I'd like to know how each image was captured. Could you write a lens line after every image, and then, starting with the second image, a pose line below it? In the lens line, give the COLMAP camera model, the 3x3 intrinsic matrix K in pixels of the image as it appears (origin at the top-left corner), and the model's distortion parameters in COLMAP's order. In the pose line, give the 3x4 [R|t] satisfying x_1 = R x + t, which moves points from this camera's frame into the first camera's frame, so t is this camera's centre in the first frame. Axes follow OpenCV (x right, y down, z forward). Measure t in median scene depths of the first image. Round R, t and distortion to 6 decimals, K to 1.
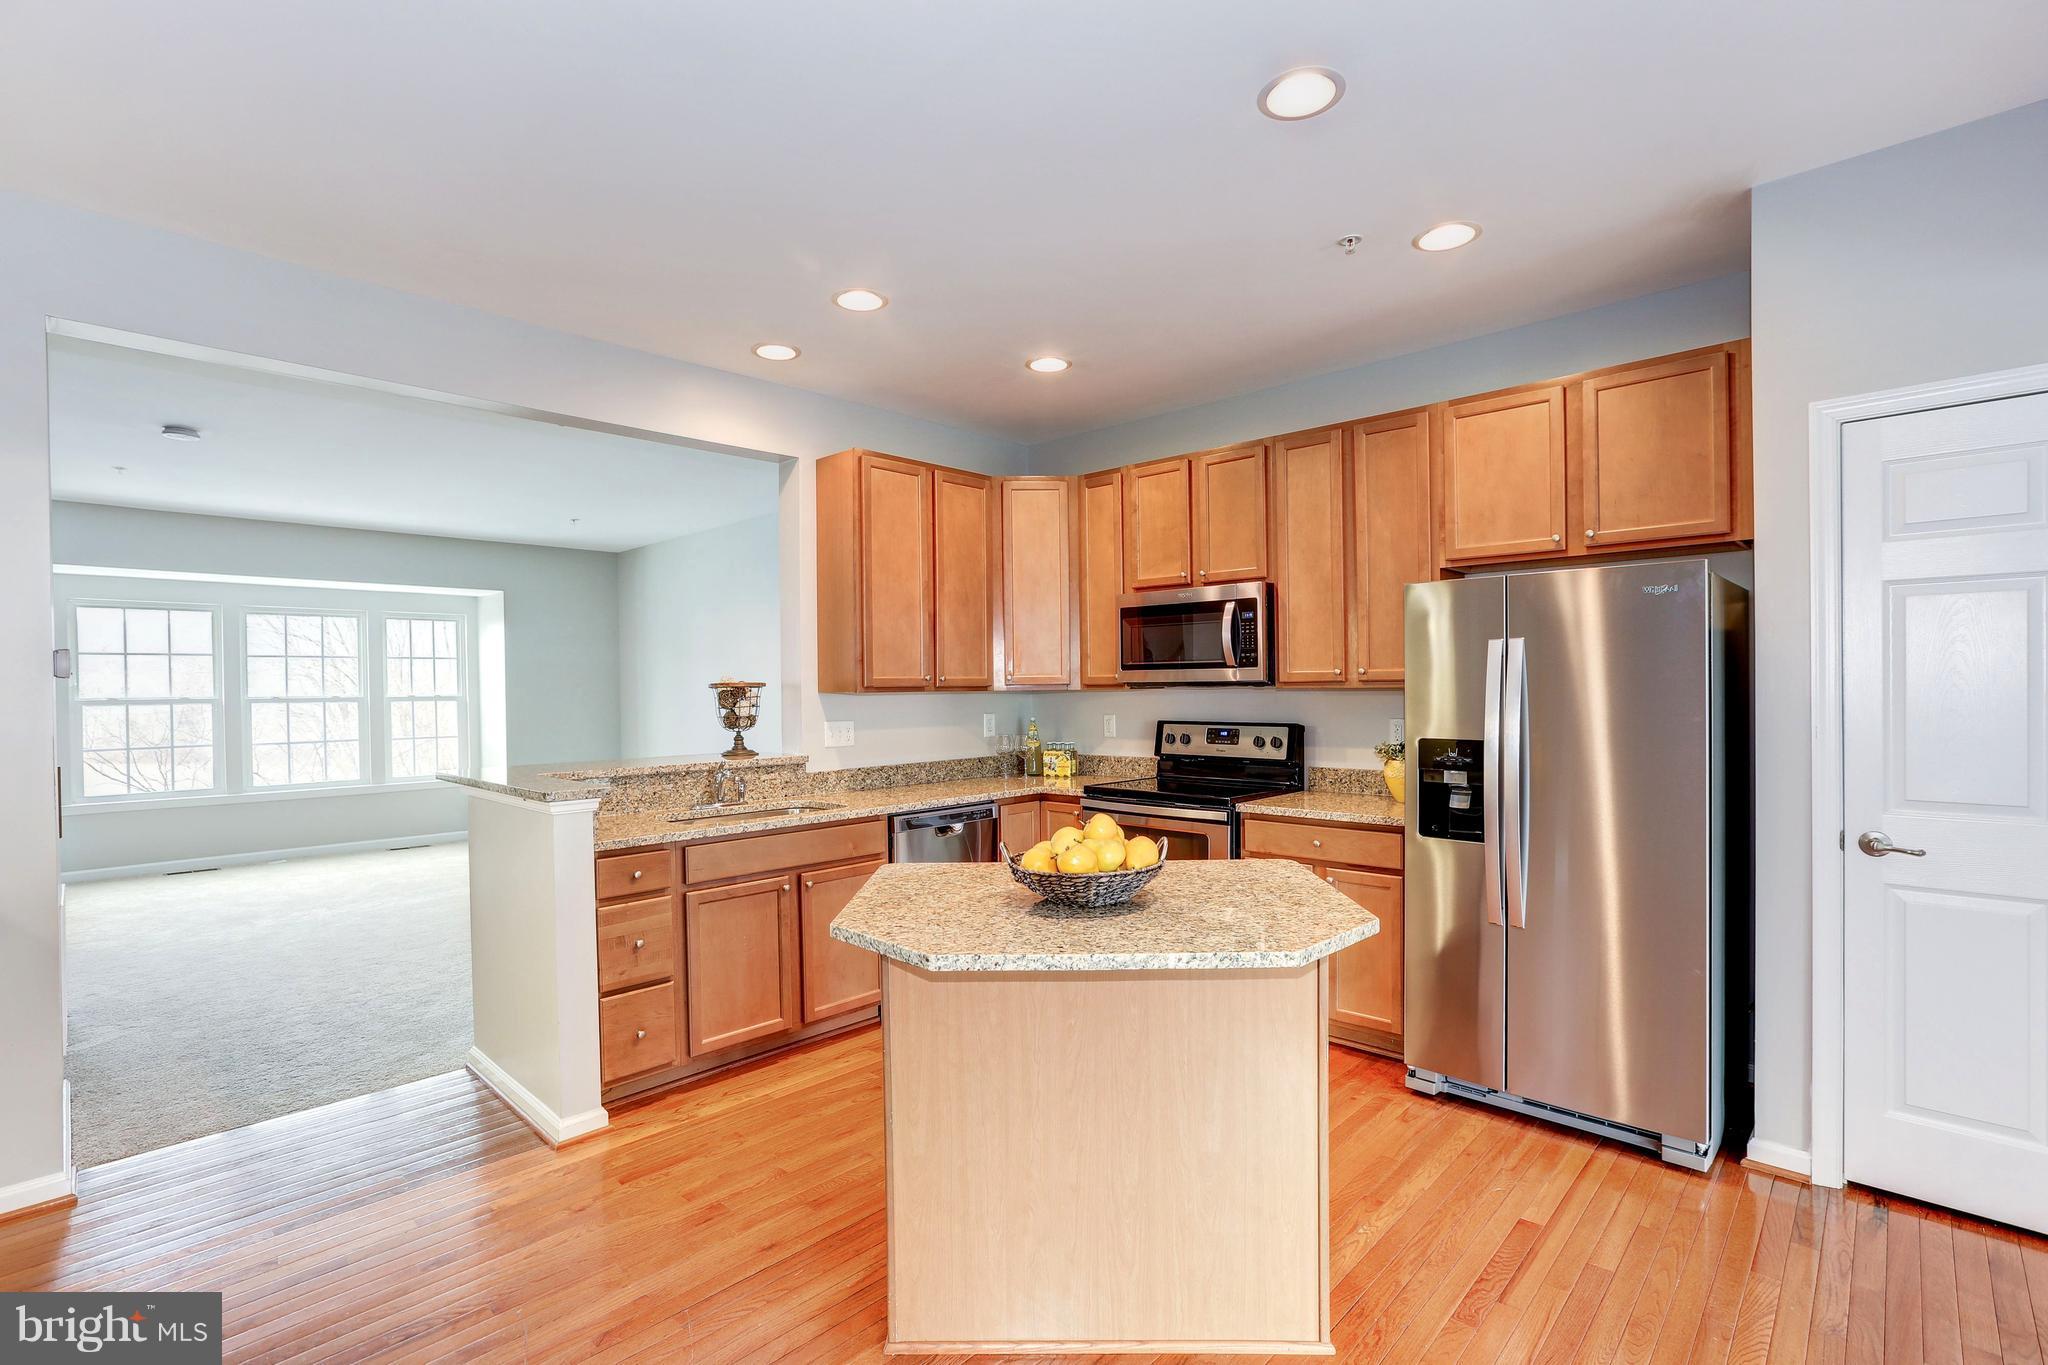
lens RADIAL K [[958.2, 0, 1032.2], [0, 958.2, 698.7], [0, 0, 1]] dist [-0.000815, 0.000301]
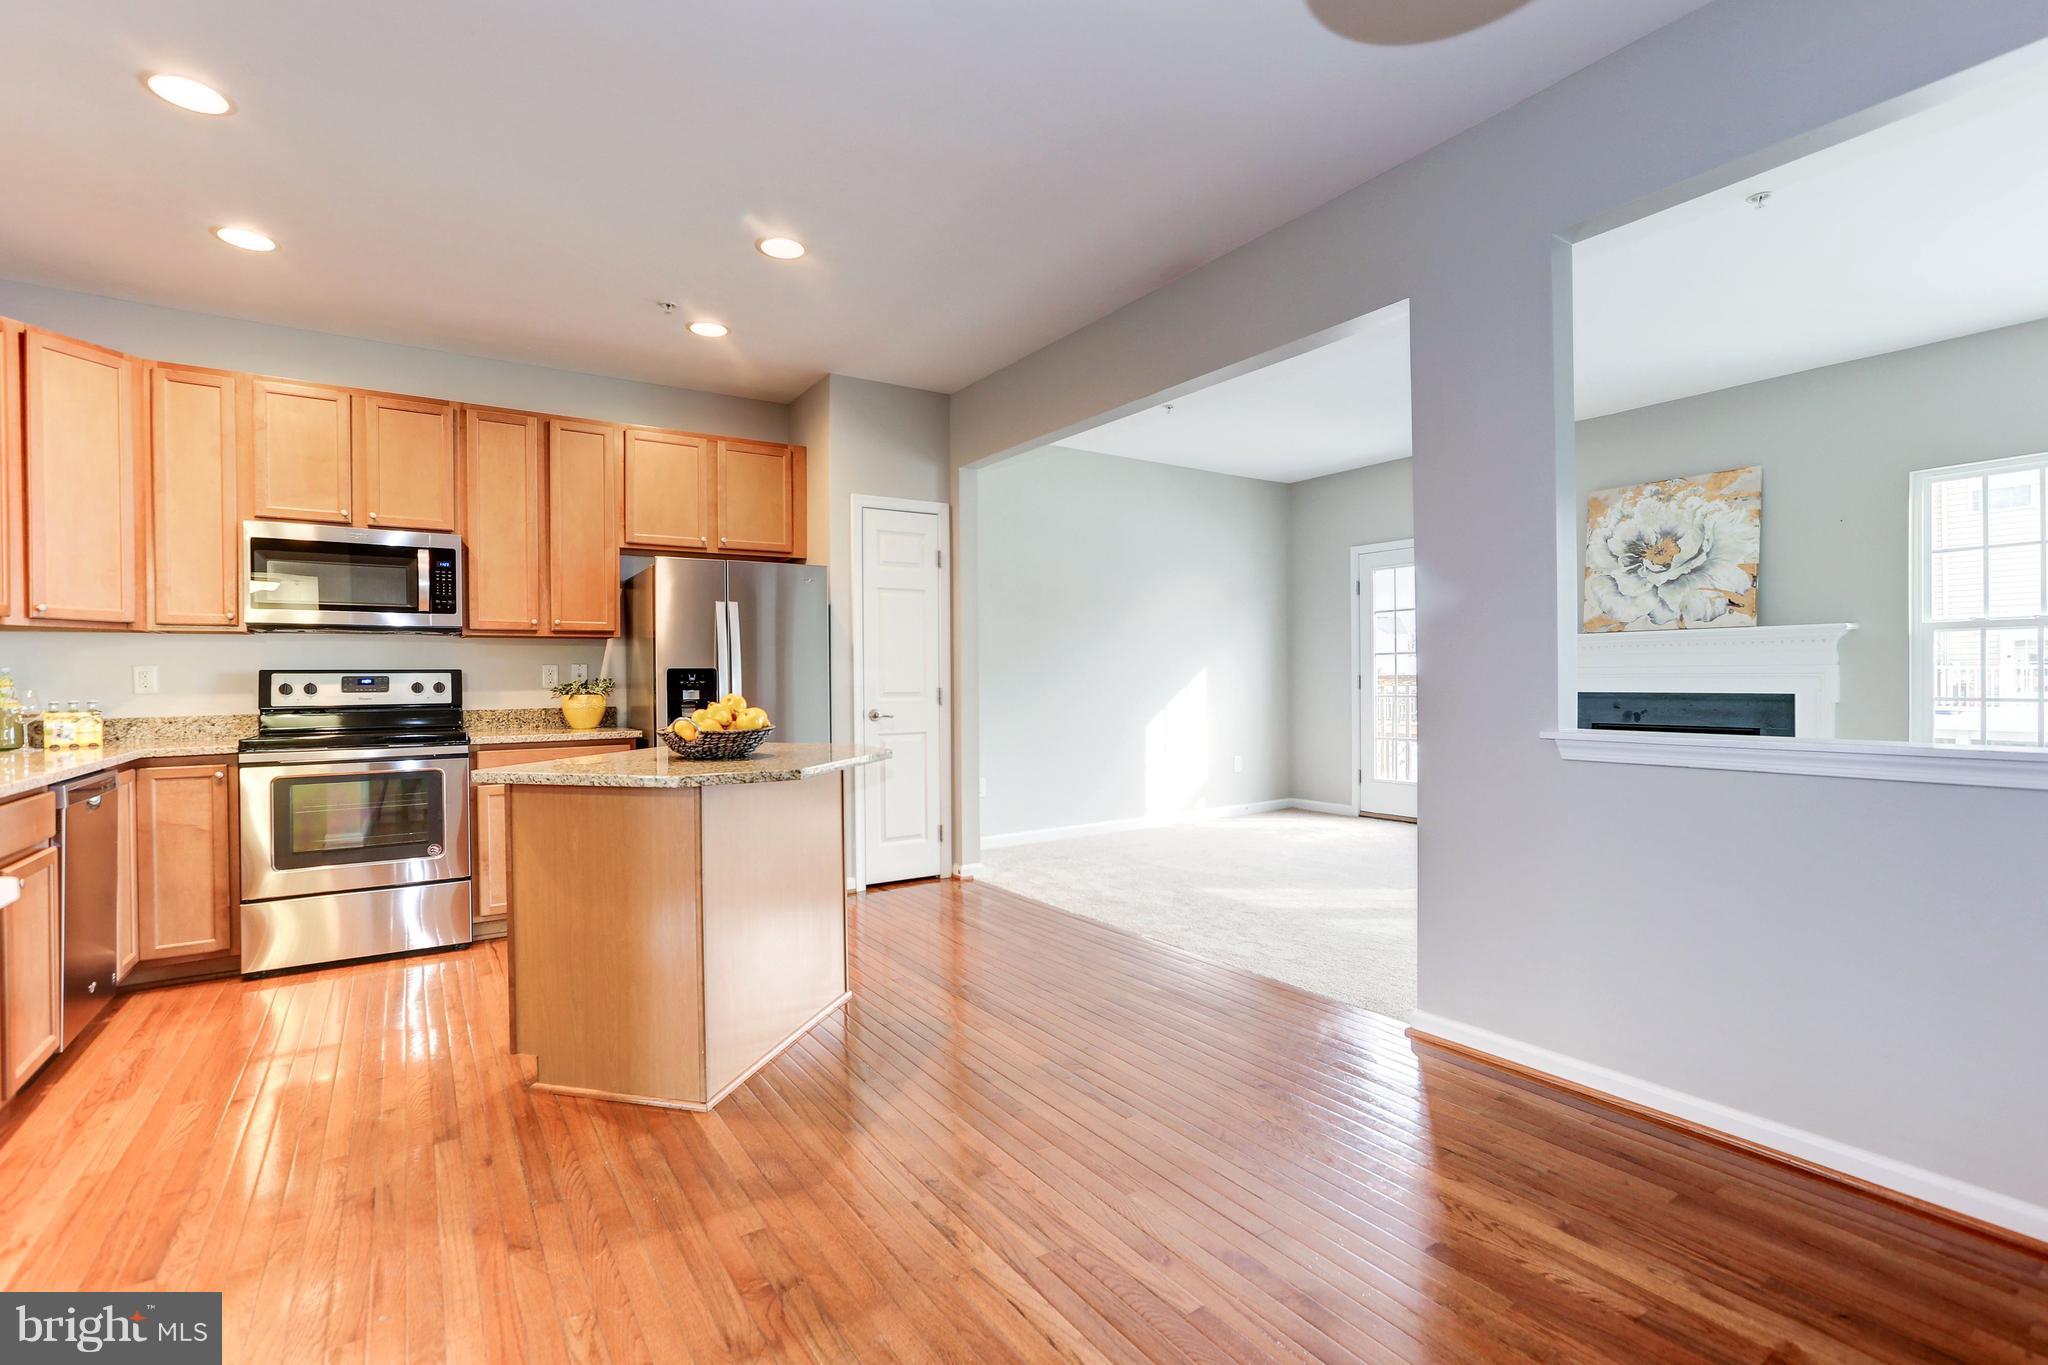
lens RADIAL K [[921.1, 0, 1038.5], [0, 921.1, 689.8], [0, 0, 1]] dist [-0.021939, 0.010000]
pose [[0.222414, -0.010030, 0.974901, -0.592404], [0.019032, 0.999801, 0.005945, 0.055929], [-0.974767, 0.017232, 0.222560, 0.133249]]
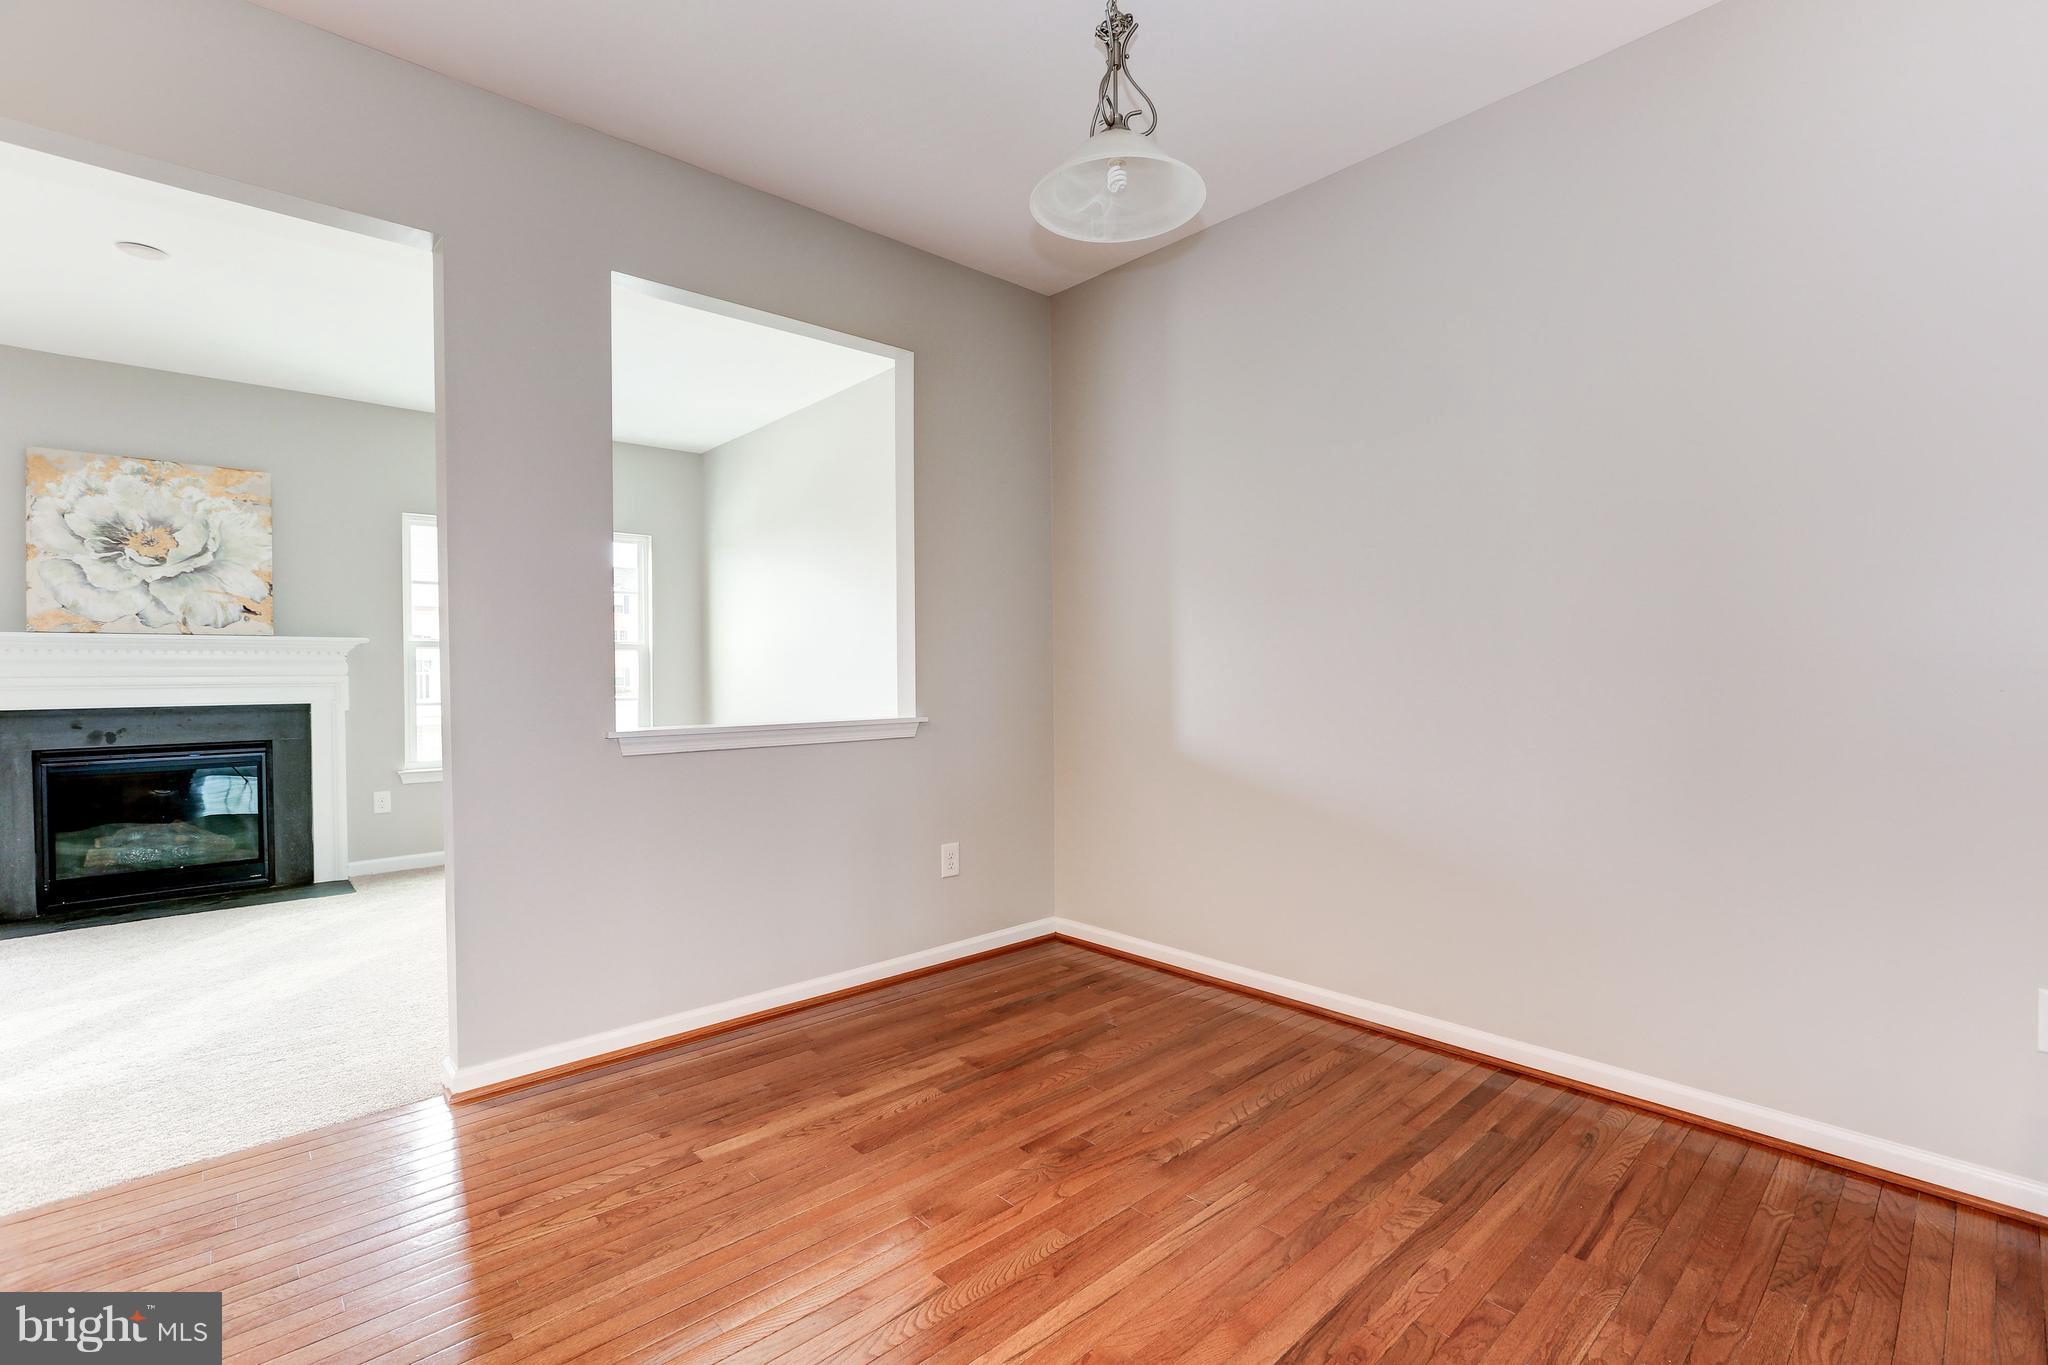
lens RADIAL K [[921.1, 0, 1017.3], [0, 921.1, 680.2], [0, 0, 1]] dist [-0.021939, 0.010000]
pose [[-0.994708, 0.015358, 0.101590, -0.278847], [0.017124, 0.999717, 0.016539, 0.051475], [-0.101307, 0.018191, -0.994689, 0.558894]]
